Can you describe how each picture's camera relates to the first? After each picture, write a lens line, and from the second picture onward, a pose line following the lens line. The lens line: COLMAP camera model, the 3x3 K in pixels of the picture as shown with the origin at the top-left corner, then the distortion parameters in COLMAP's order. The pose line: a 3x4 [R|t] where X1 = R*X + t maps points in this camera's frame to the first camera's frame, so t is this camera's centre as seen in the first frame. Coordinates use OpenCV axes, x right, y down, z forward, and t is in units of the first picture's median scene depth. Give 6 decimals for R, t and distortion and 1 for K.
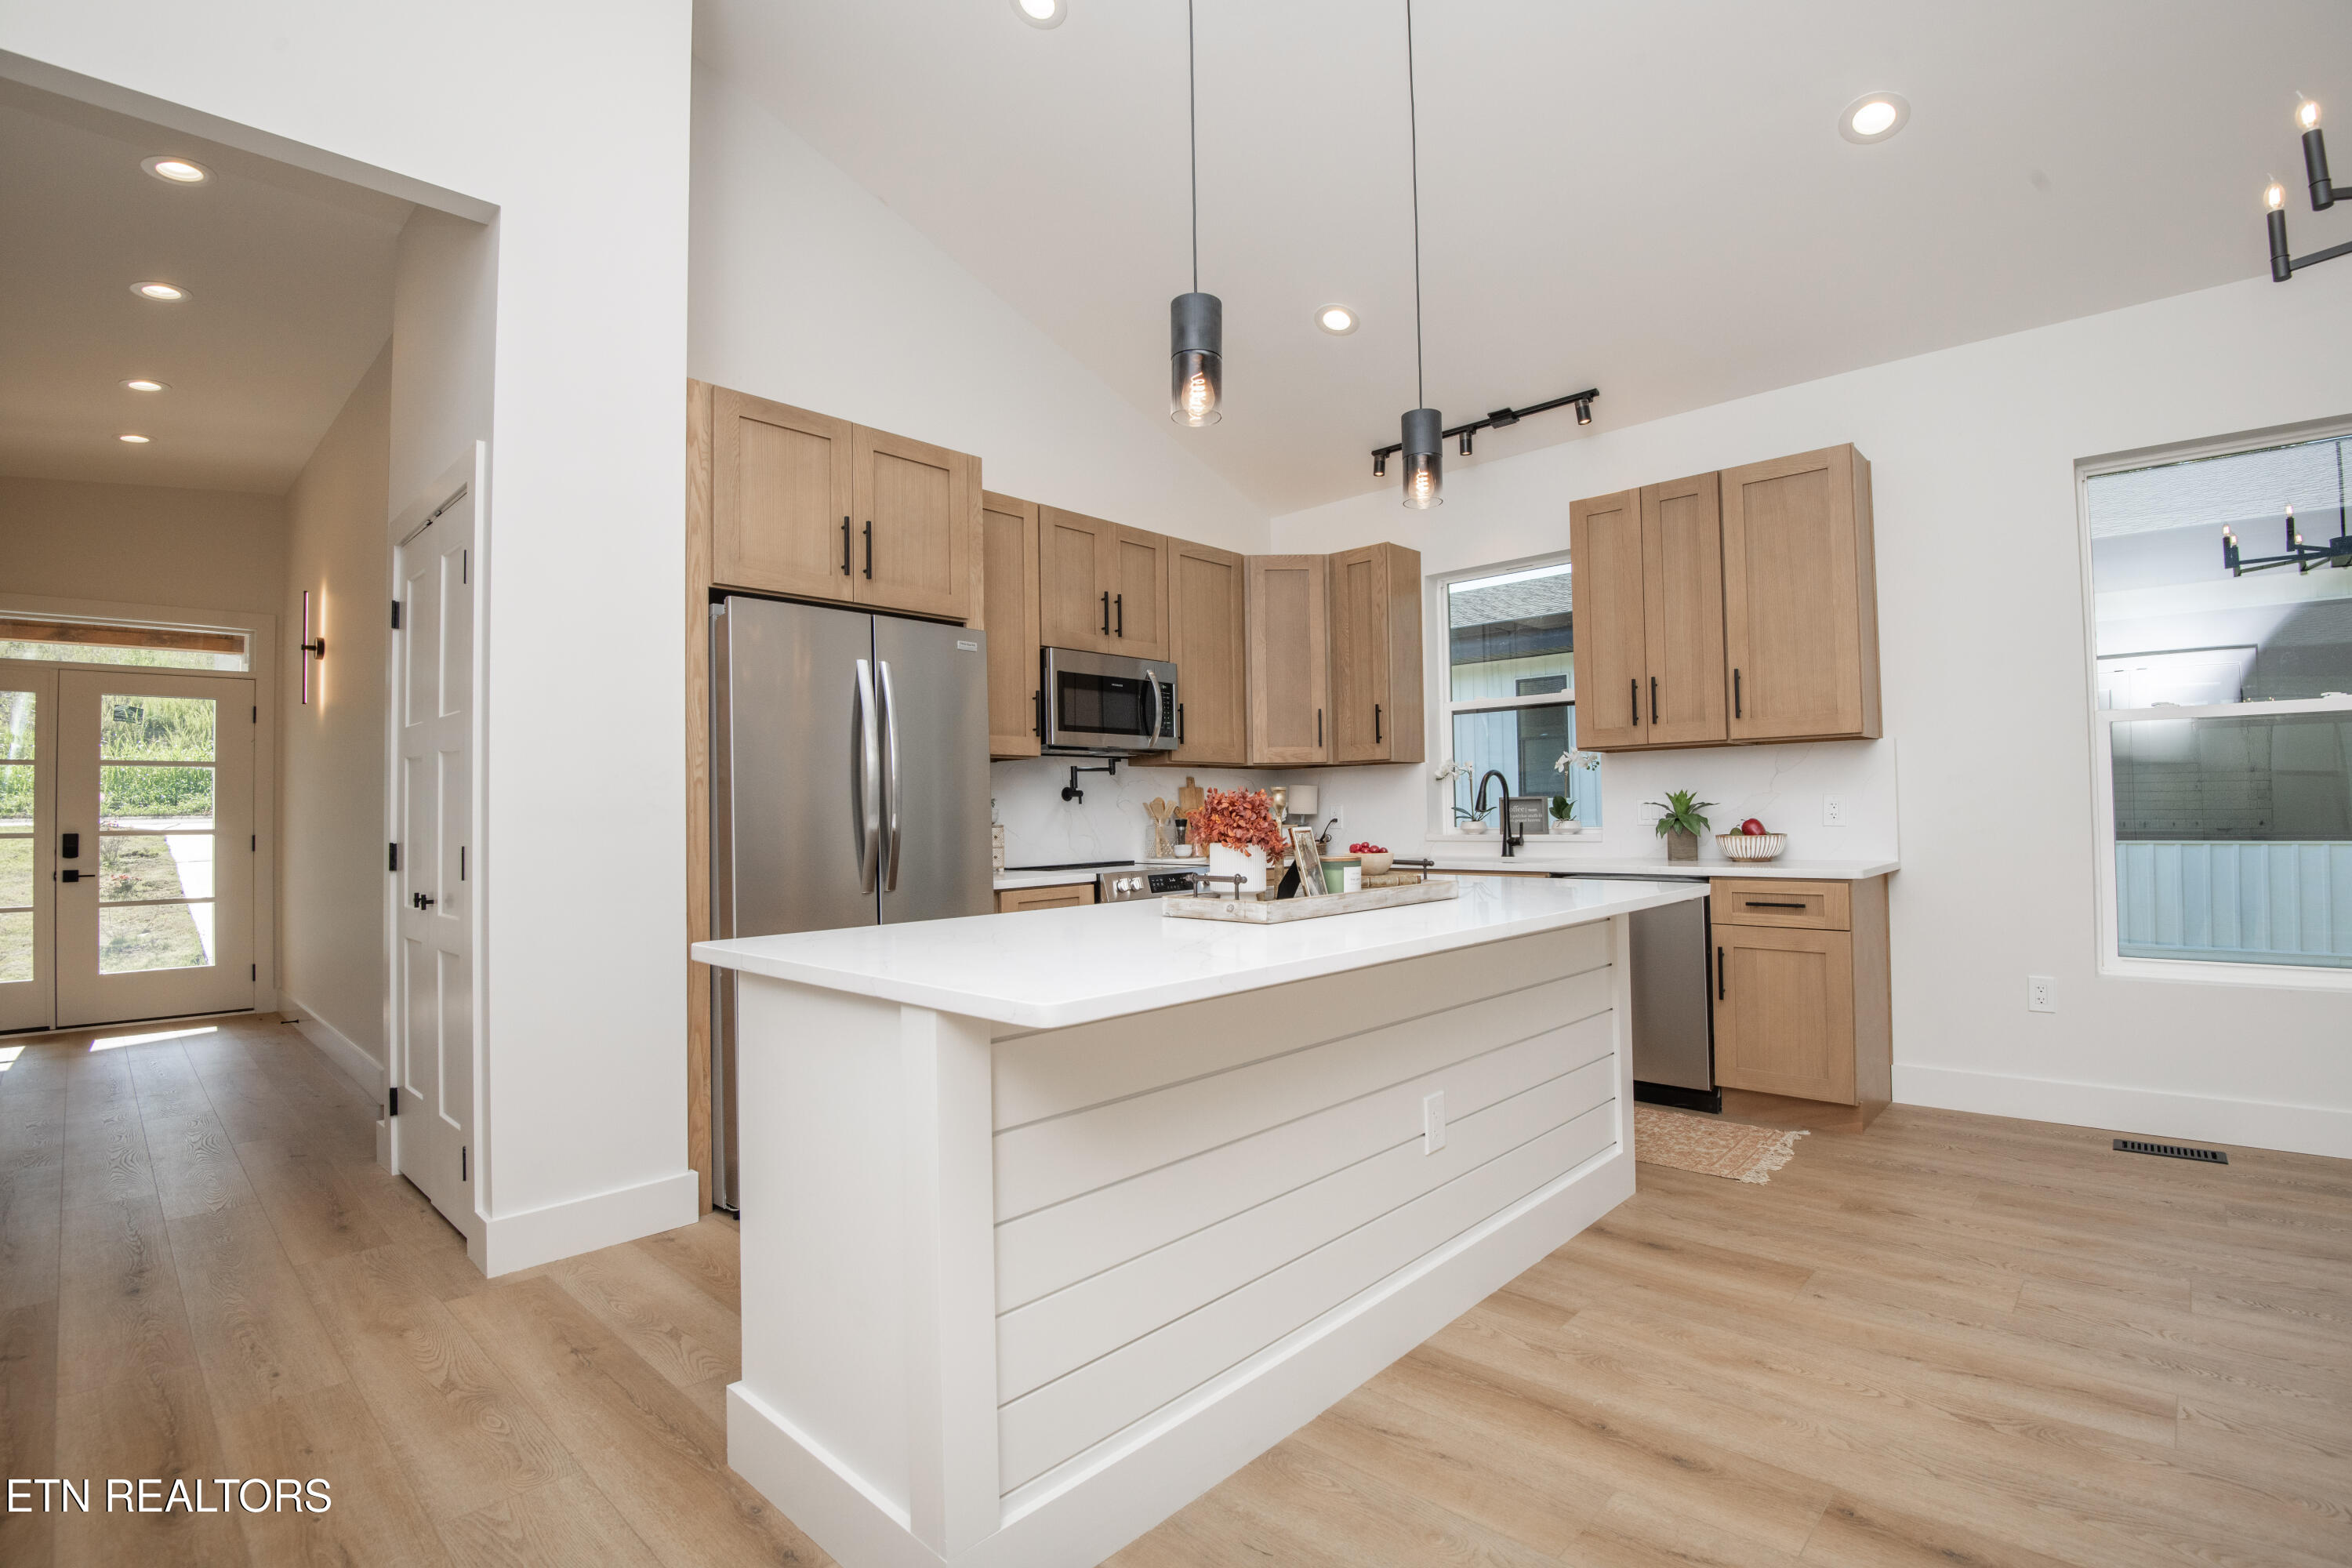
lens RADIAL K [[1083.1, 0, 1189.3], [0, 1083.1, 779.6], [0, 0, 1]] dist [-0.008584, -0.023281]
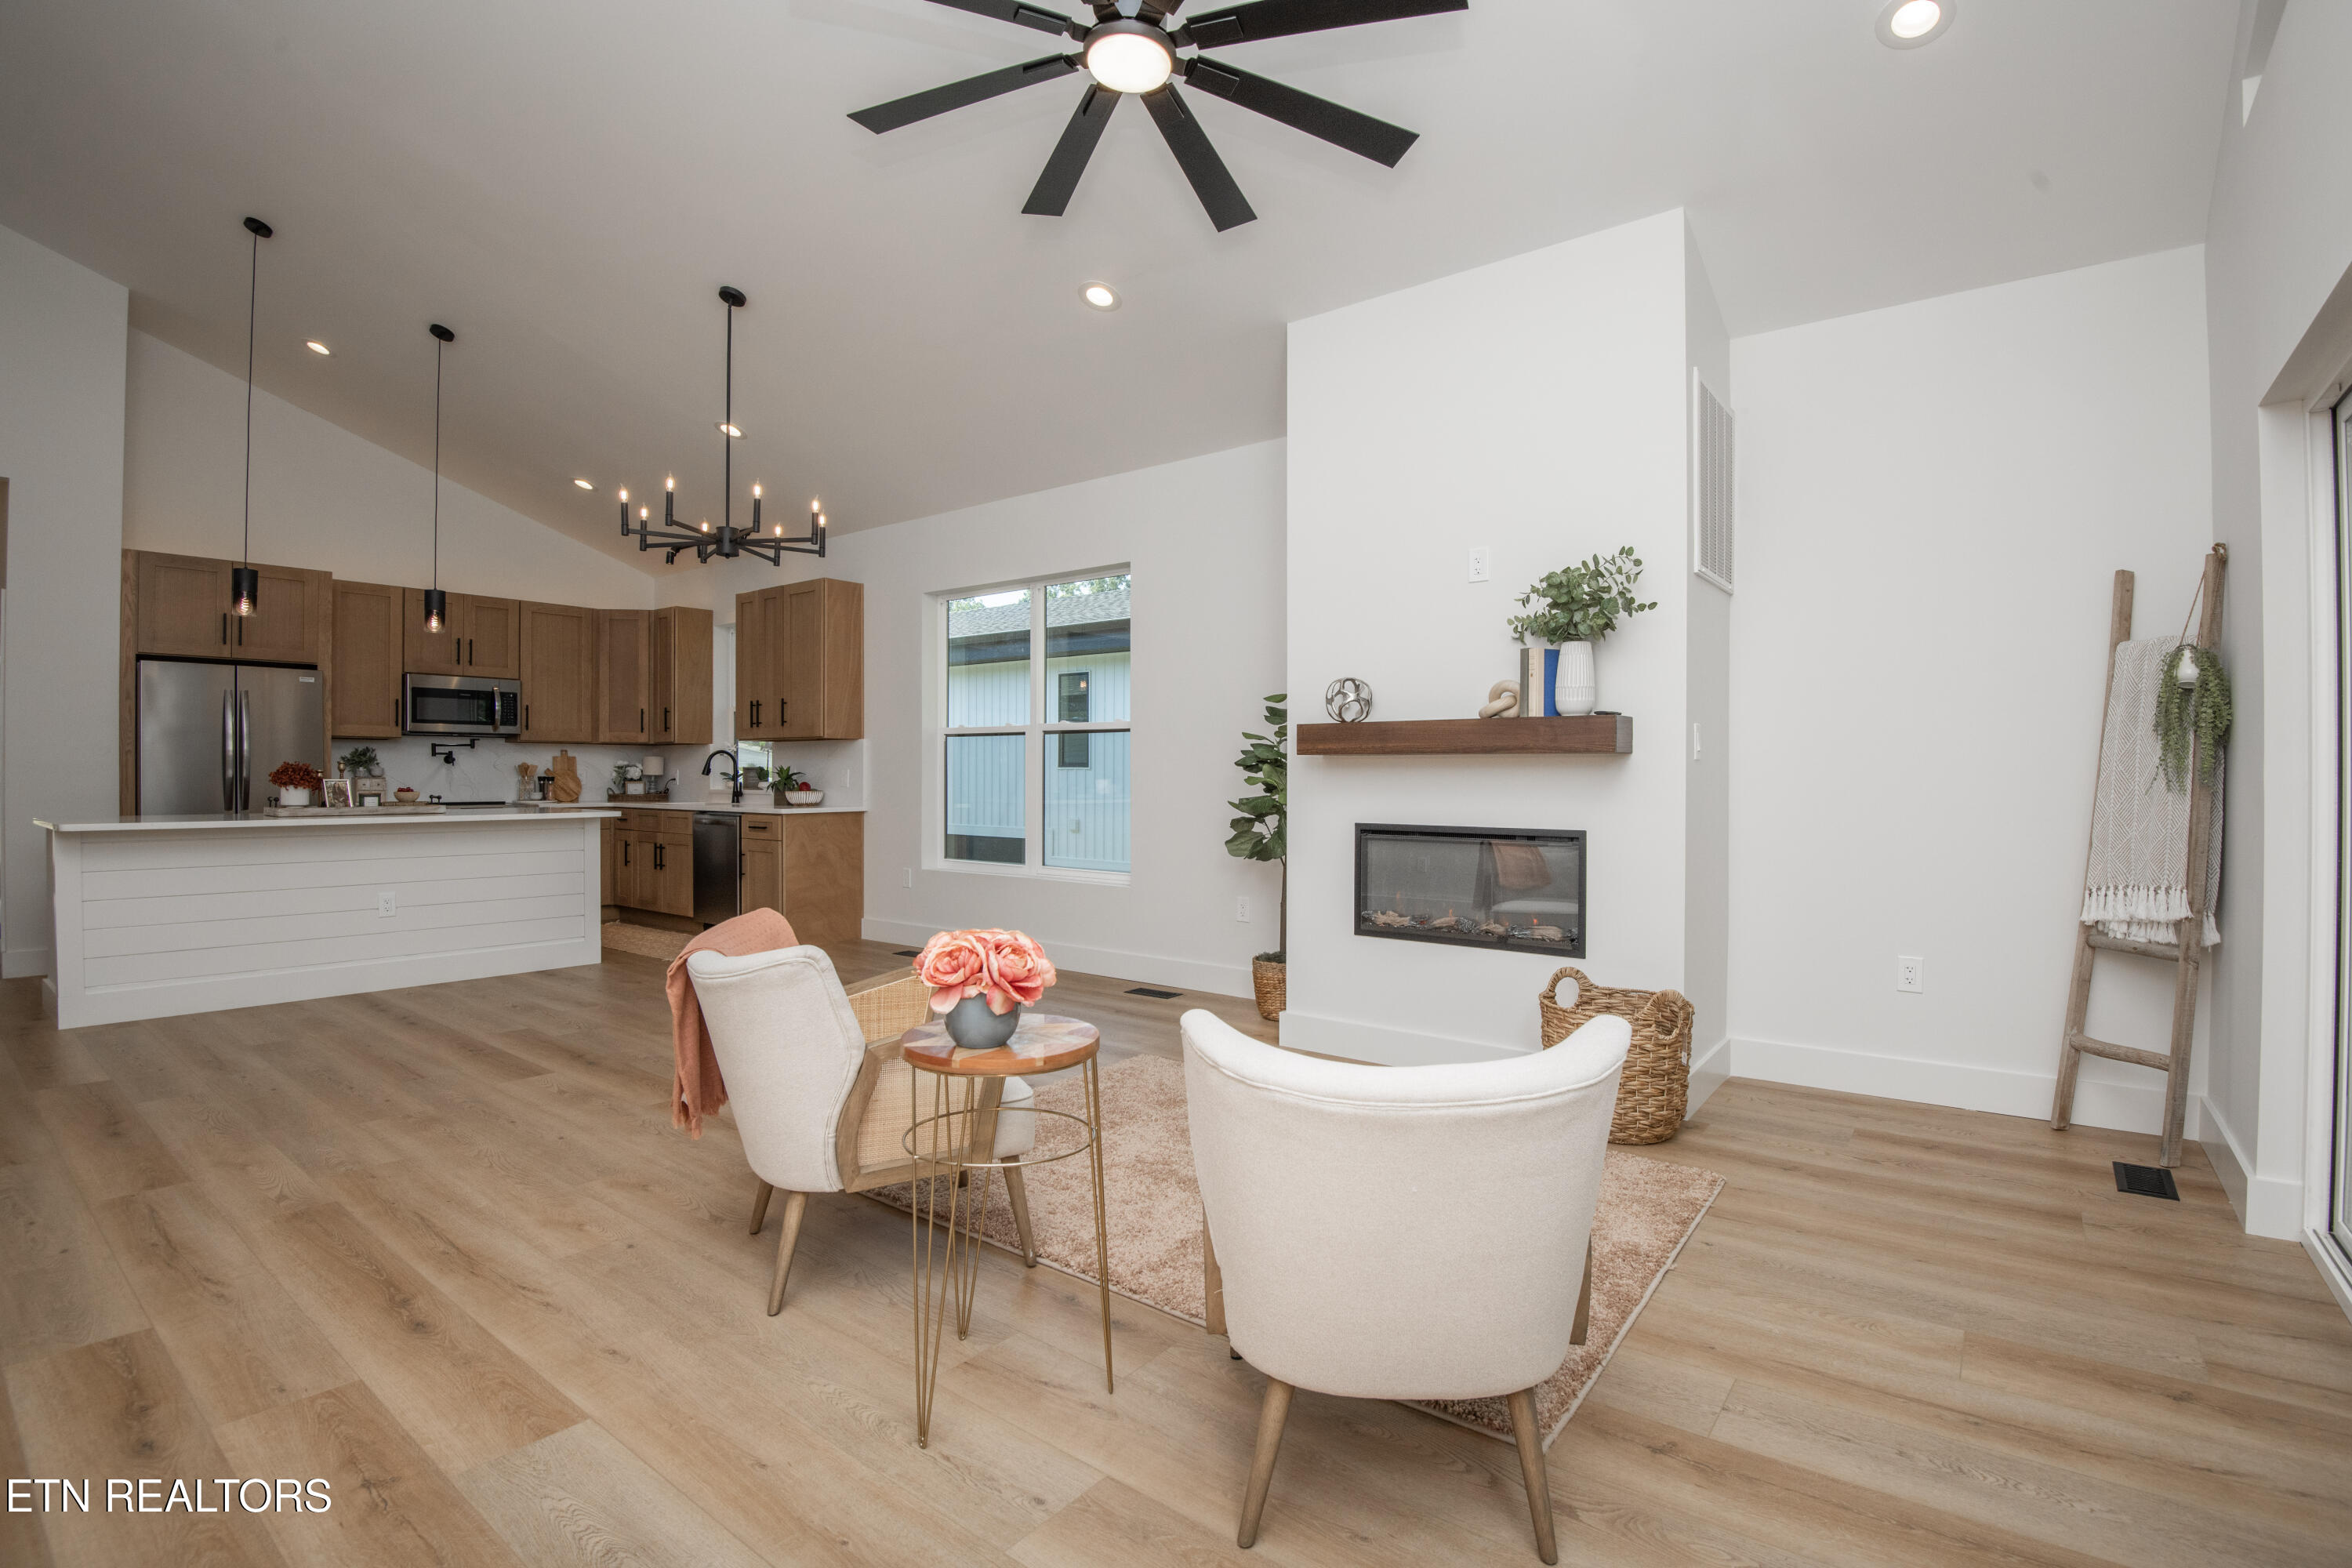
lens RADIAL K [[1083.1, 0, 1189.3], [0, 1083.1, 779.6], [0, 0, 1]] dist [-0.008584, -0.023281]
pose [[0.995004, 0.019909, 0.097830, 0.879903], [-0.023232, 0.999187, 0.032943, -0.037205], [-0.097095, -0.035051, 0.994658, -0.752315]]
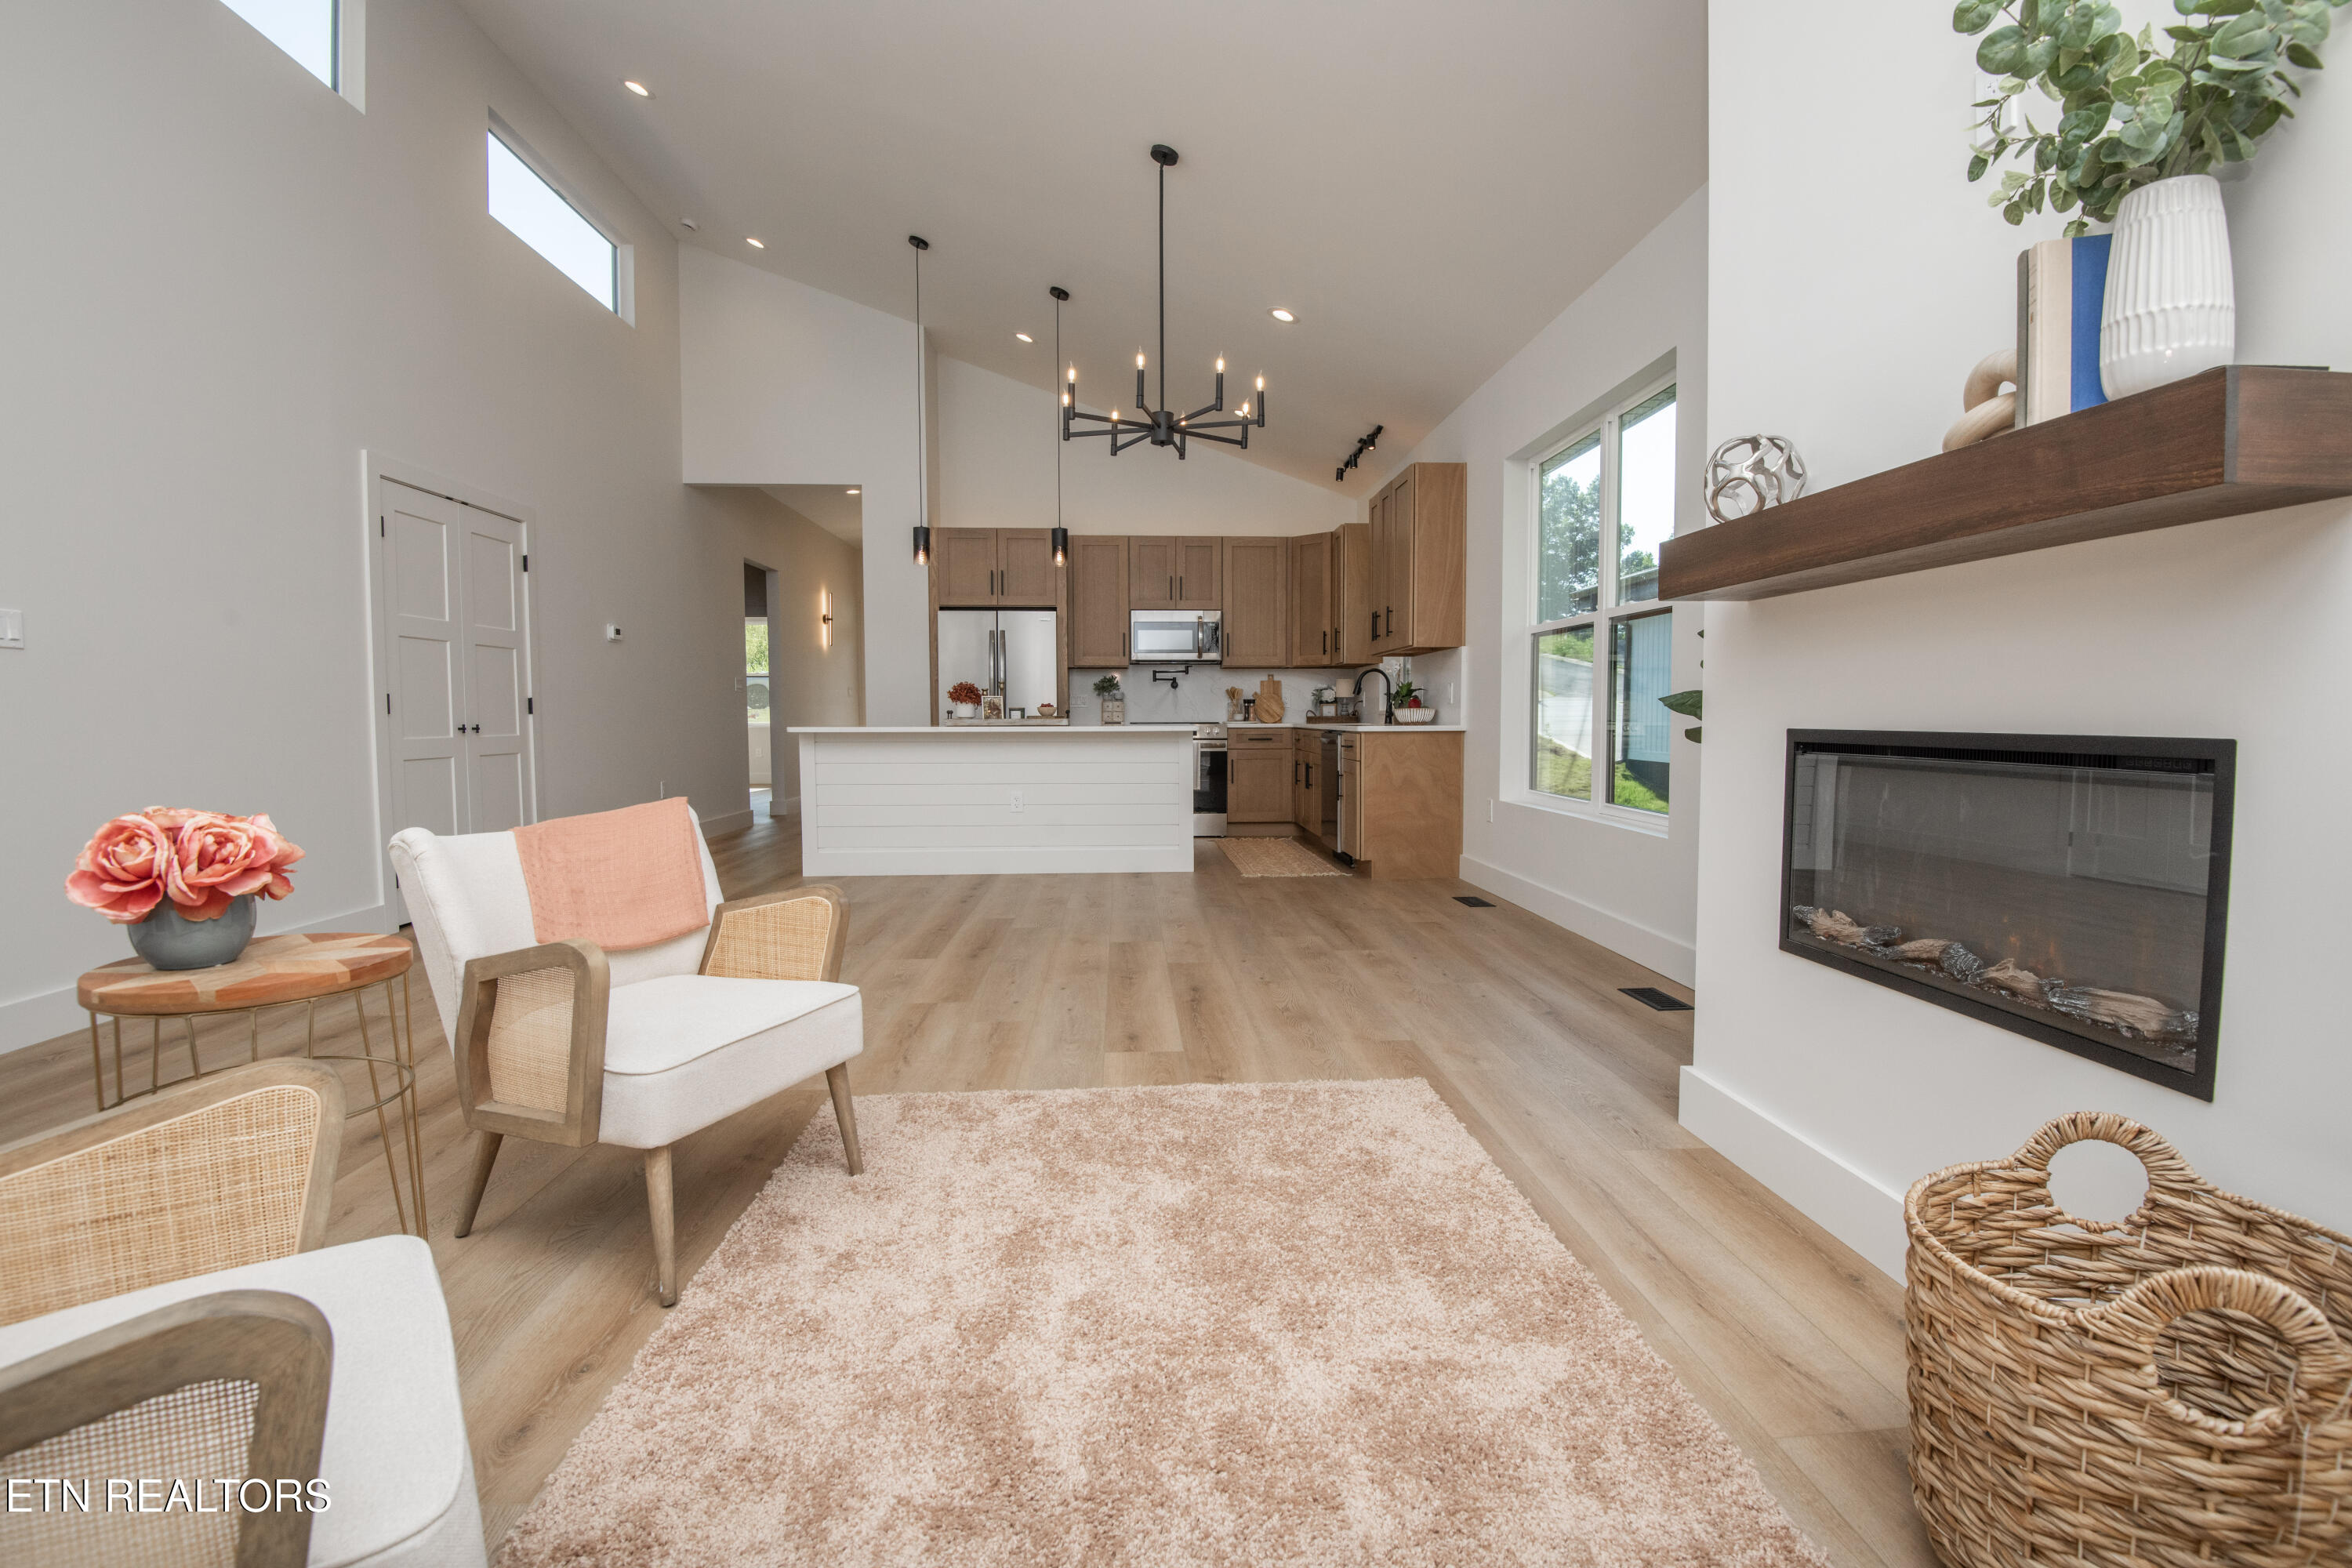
lens RADIAL K [[1083.1, 0, 1189.3], [0, 1083.1, 779.6], [0, 0, 1]] dist [-0.008584, -0.023281]
pose [[0.728662, 0.055945, -0.682585, 1.240884], [0.010695, 0.995607, 0.093018, 0.002872], [0.684790, -0.075079, 0.724862, -0.360915]]
